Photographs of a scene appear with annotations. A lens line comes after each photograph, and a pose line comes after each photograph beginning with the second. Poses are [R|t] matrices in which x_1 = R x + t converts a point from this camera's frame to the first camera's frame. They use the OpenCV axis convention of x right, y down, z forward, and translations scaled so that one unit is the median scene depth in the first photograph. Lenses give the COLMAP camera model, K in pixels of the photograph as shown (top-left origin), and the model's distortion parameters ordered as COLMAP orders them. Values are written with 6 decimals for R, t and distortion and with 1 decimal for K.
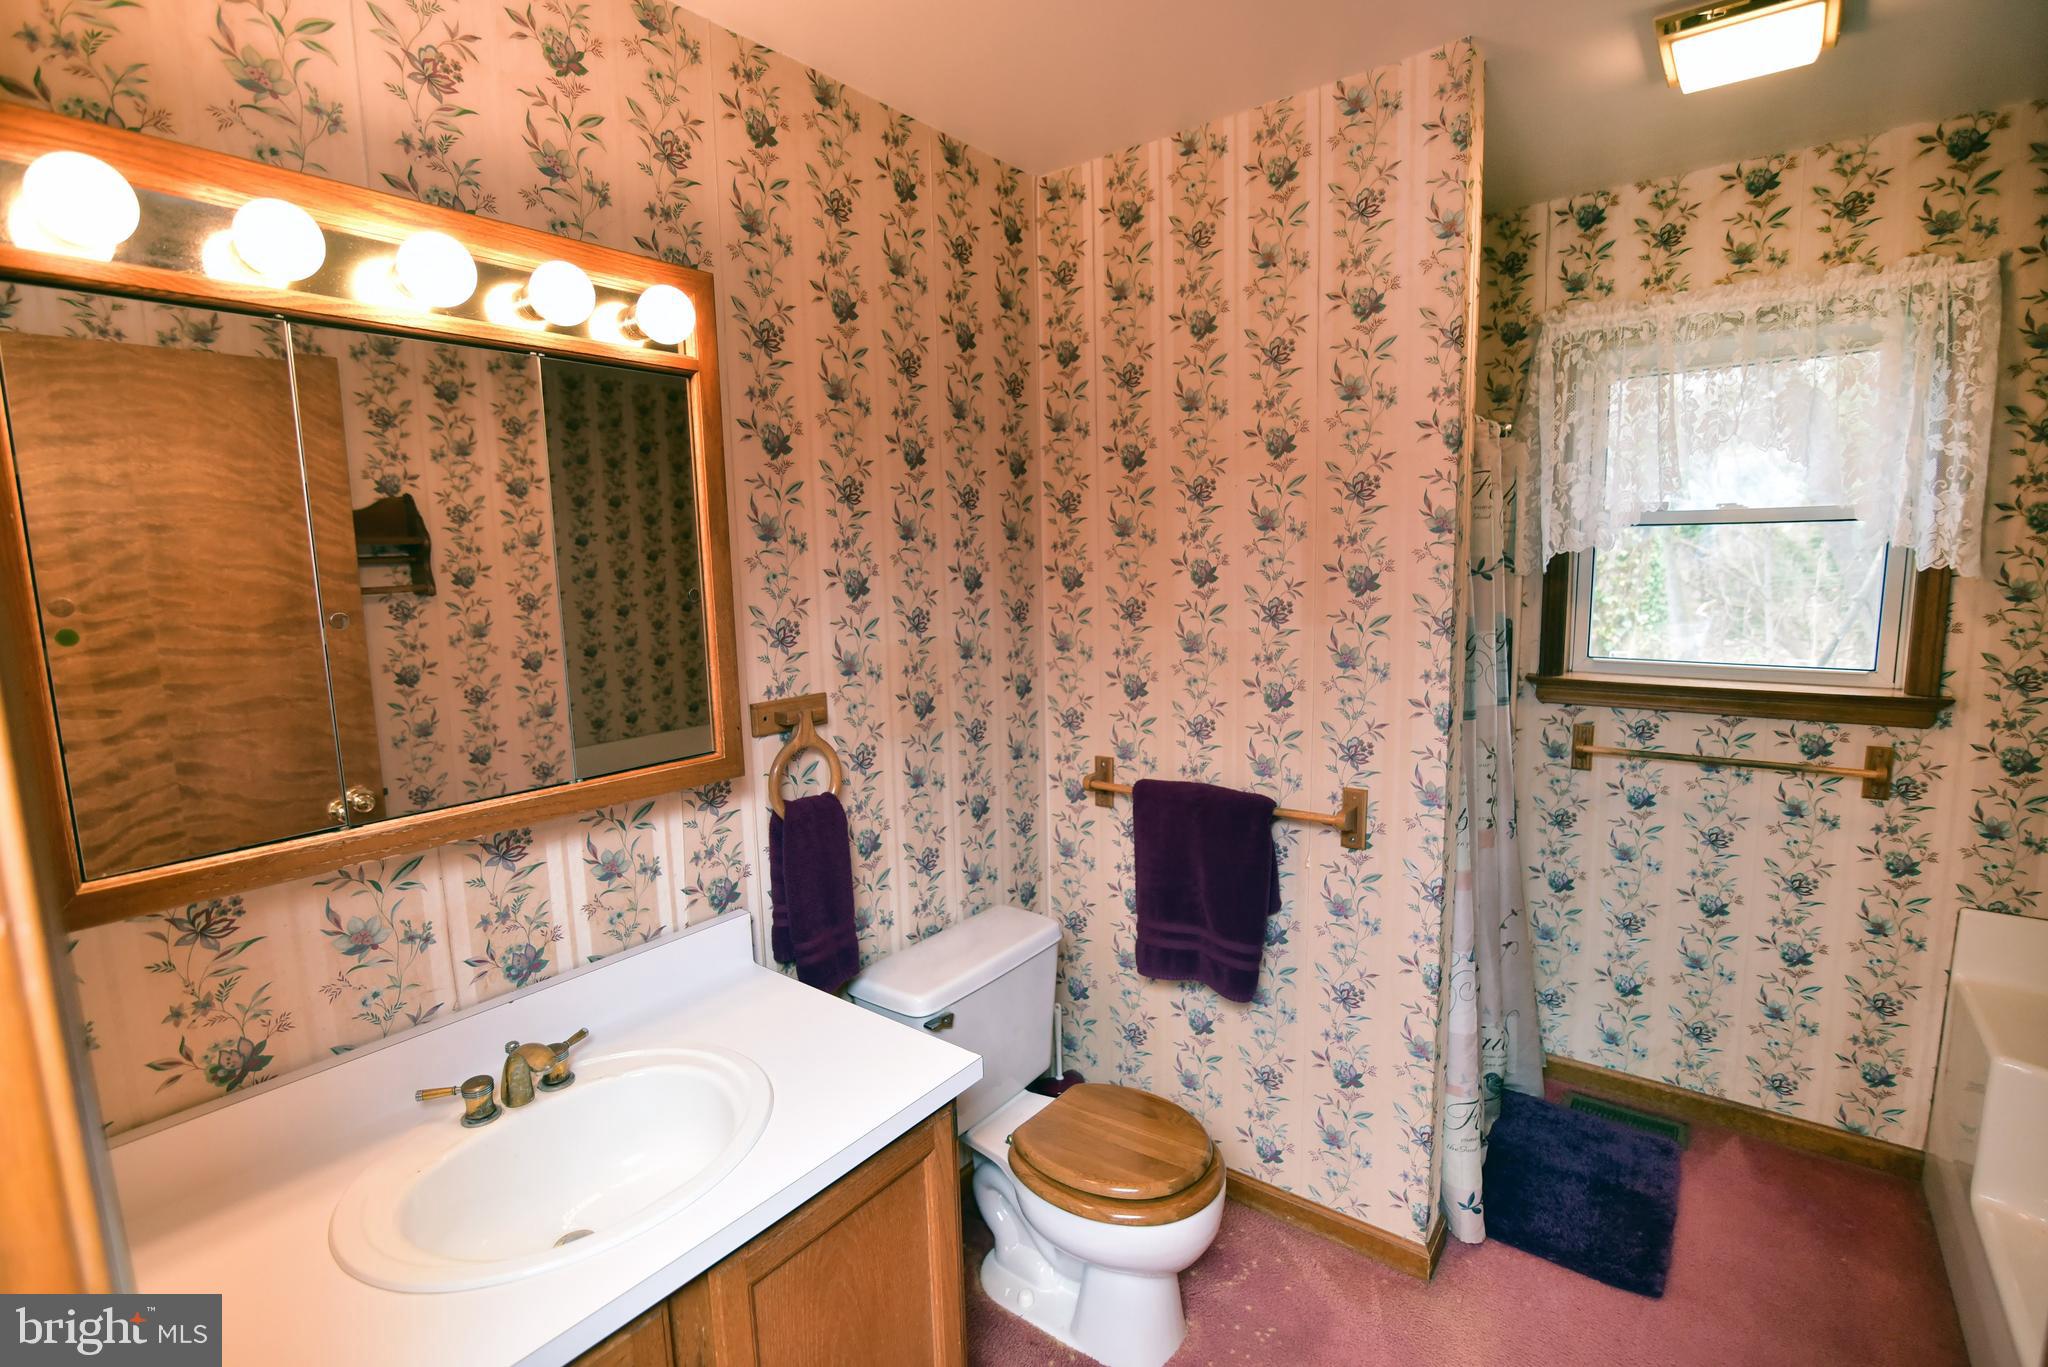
lens RADIAL K [[938.5, 0, 1024.0], [0, 938.5, 683.5], [0, 0, 1]] dist [-0.000359, 0.000026]
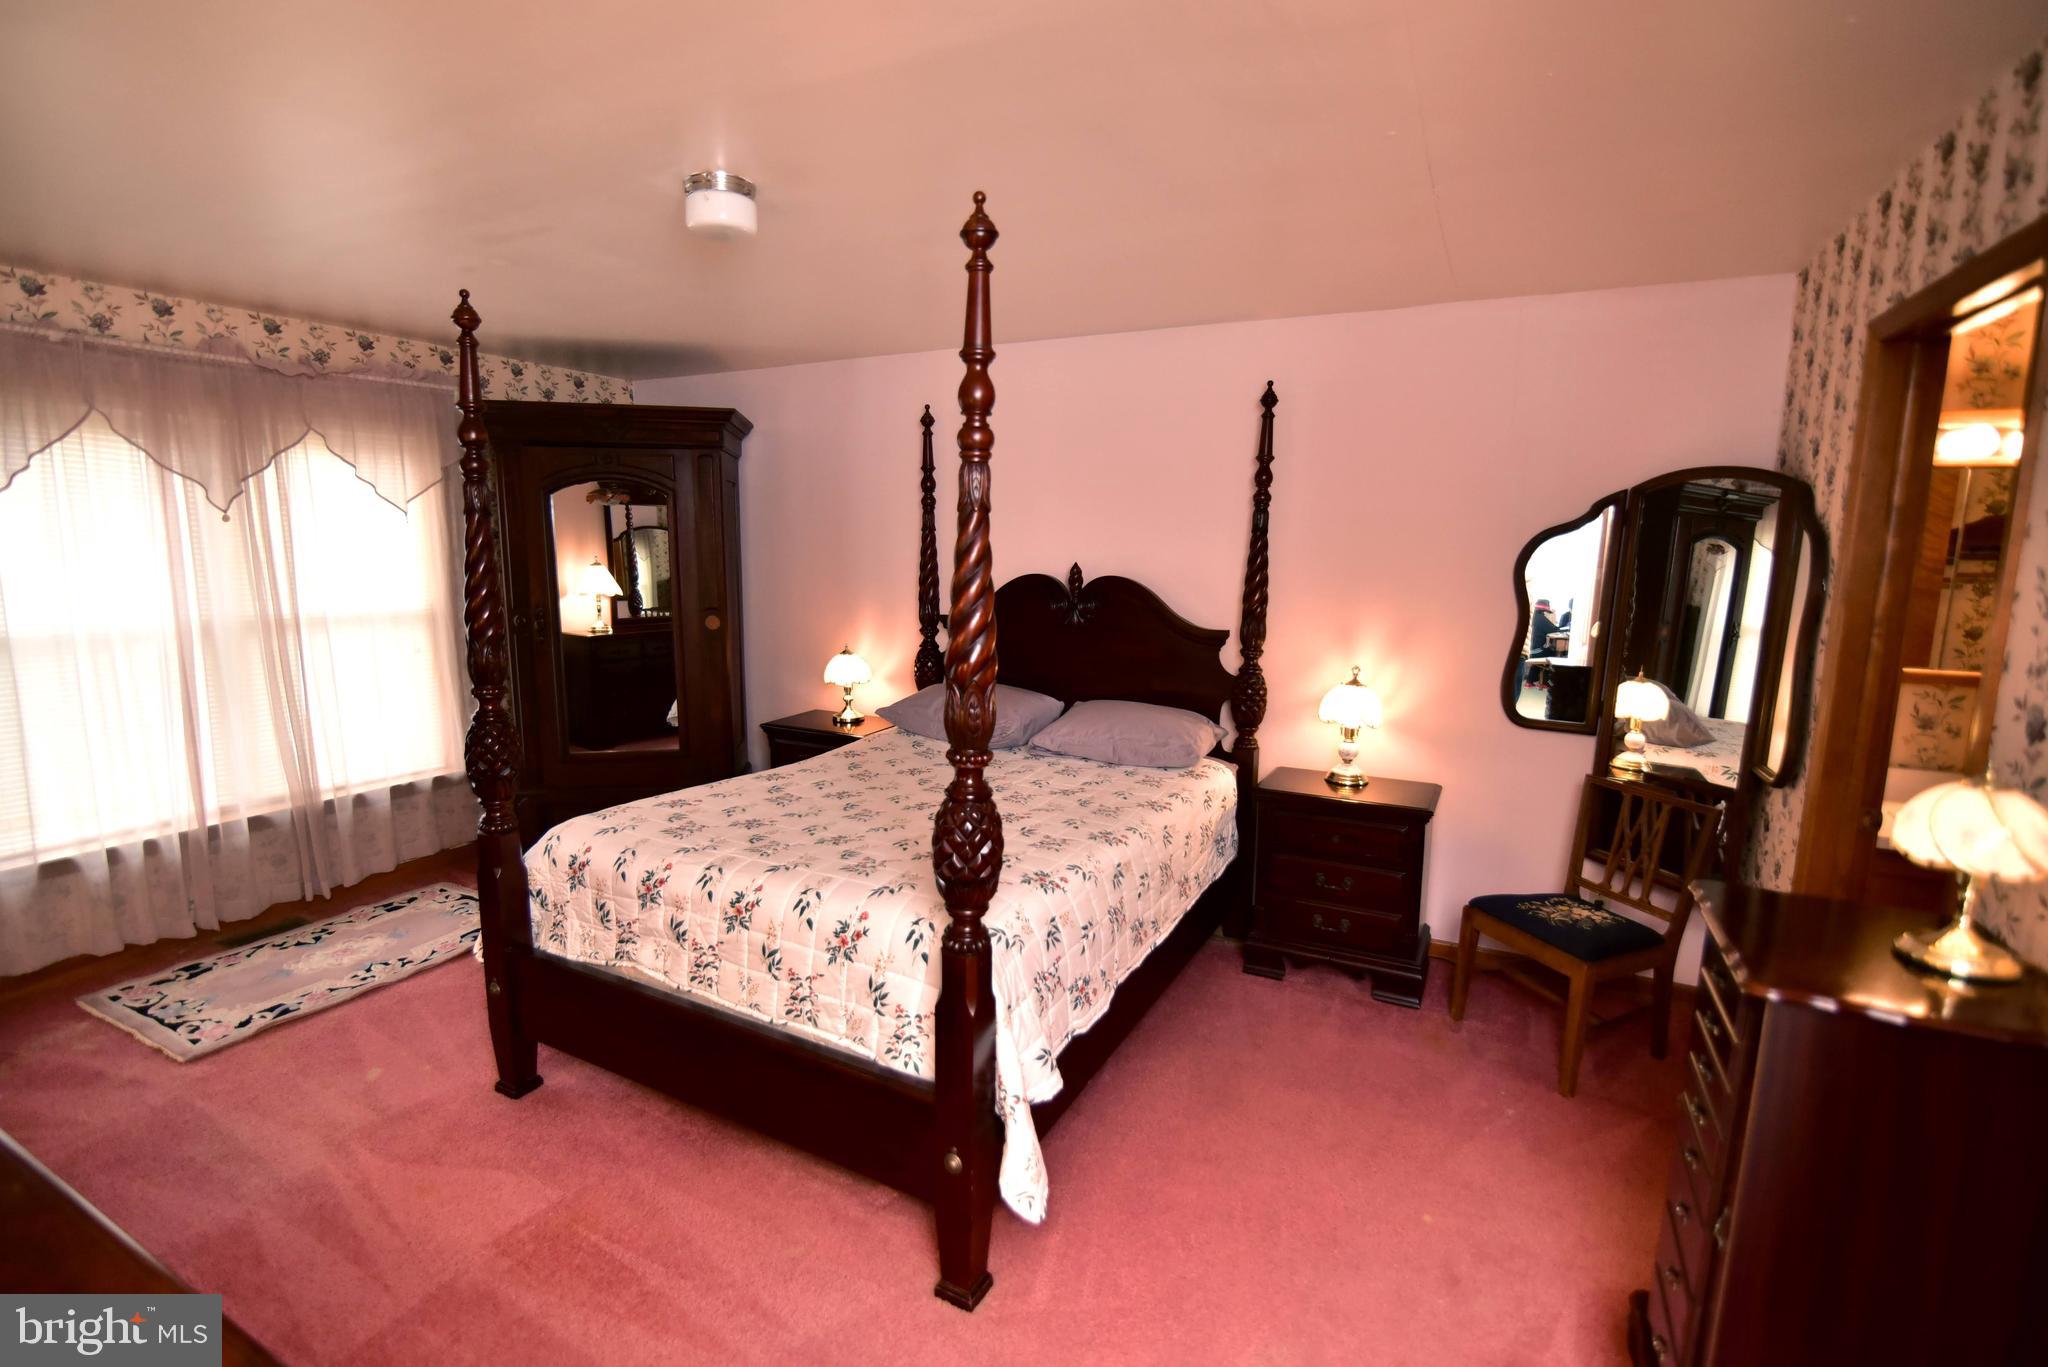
lens RADIAL K [[938.5, 0, 1024.0], [0, 938.5, 683.5], [0, 0, 1]] dist [-0.000359, 0.000026]
pose [[0.177188, 0.169076, -0.969545, 0.758316], [-0.151798, 0.978039, 0.142816, 0.120708], [0.972400, 0.121870, 0.198962, -1.072024]]
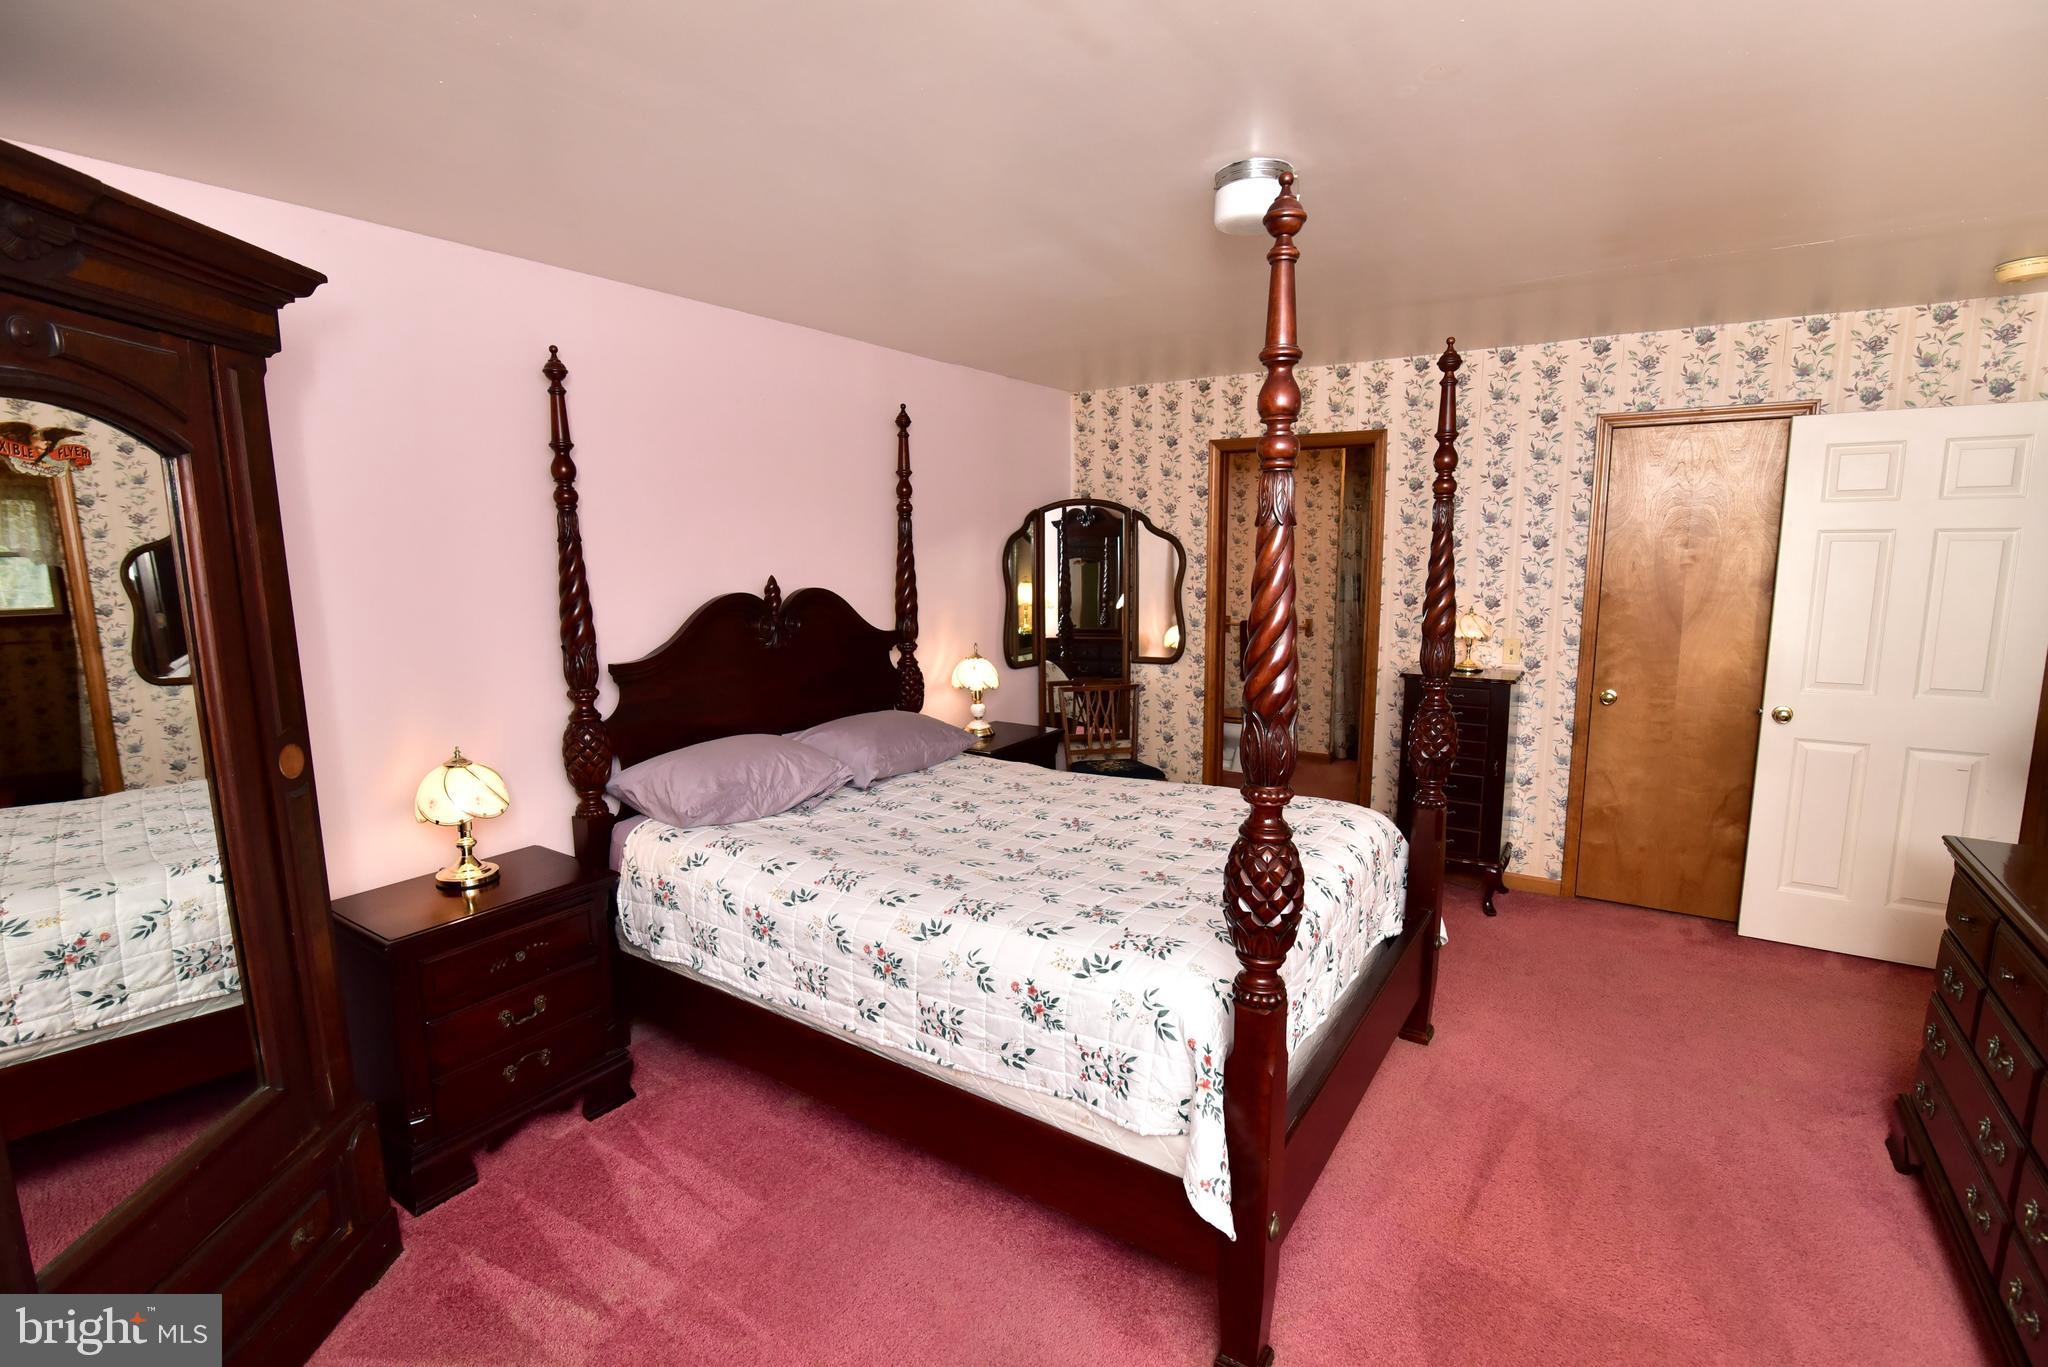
lens RADIAL K [[938.5, 0, 1024.0], [0, 938.5, 683.5], [0, 0, 1]] dist [-0.000359, 0.000026]
pose [[0.998859, 0.008643, 0.046974, -0.840494], [-0.009244, 0.999878, 0.012578, 0.310948], [-0.046860, -0.012997, 0.998817, -2.357873]]
